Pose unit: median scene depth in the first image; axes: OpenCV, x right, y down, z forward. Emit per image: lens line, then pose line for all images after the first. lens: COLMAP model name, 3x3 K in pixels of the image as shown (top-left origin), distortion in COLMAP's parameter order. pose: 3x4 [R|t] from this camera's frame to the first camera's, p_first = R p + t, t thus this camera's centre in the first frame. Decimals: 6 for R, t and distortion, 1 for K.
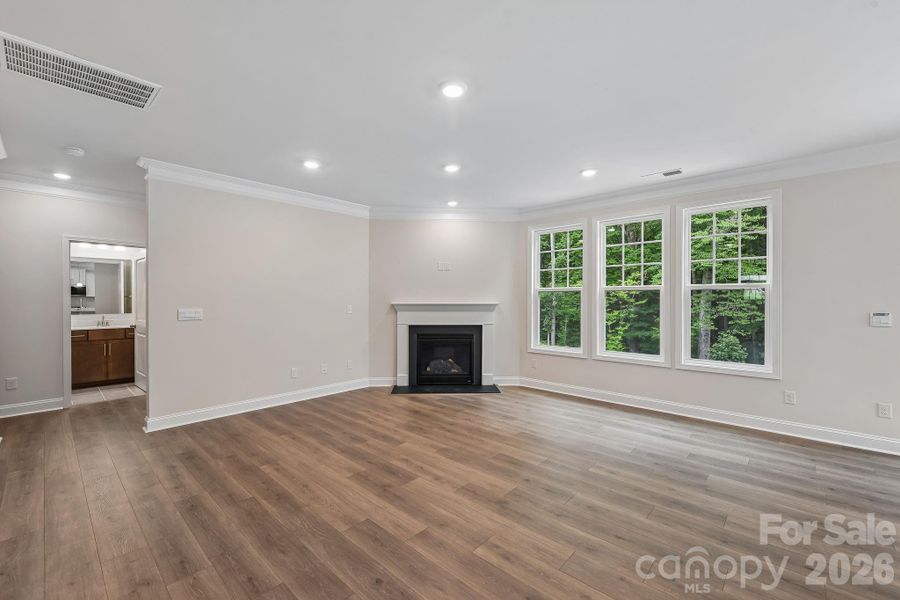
lens RADIAL K [[373.8, 0, 433.7], [0, 373.8, 298.3], [0, 0, 1]] dist [-0.000207, -0.000162]
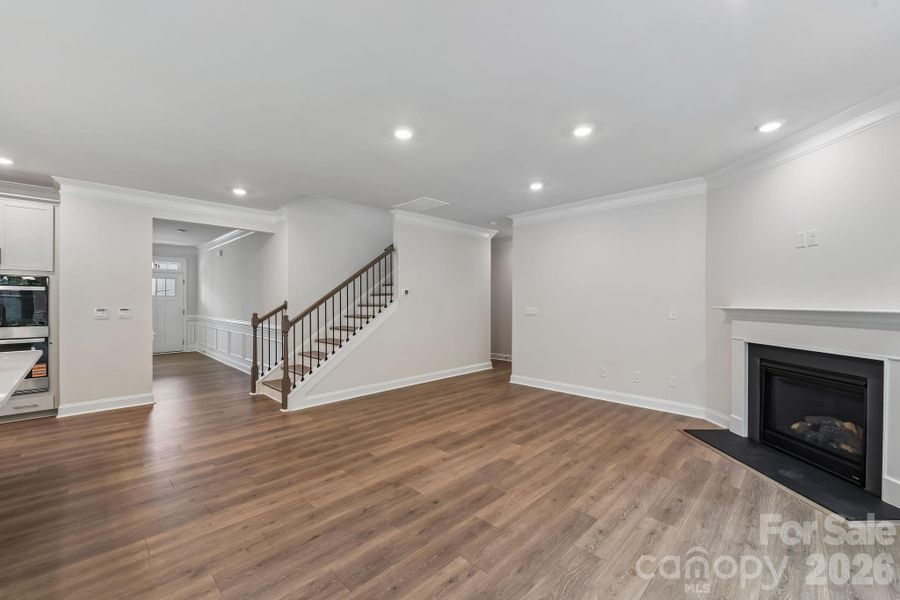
lens RADIAL K [[360.1, 0, 450.0], [0, 360.1, 300.0], [0, 0, 1]] dist [-0.016854, -0.000063]
pose [[-0.006731, -0.005249, -0.999964, 0.744713], [-0.003793, 0.999979, -0.005223, 0.010495], [0.999970, 0.003757, -0.006750, 0.706584]]
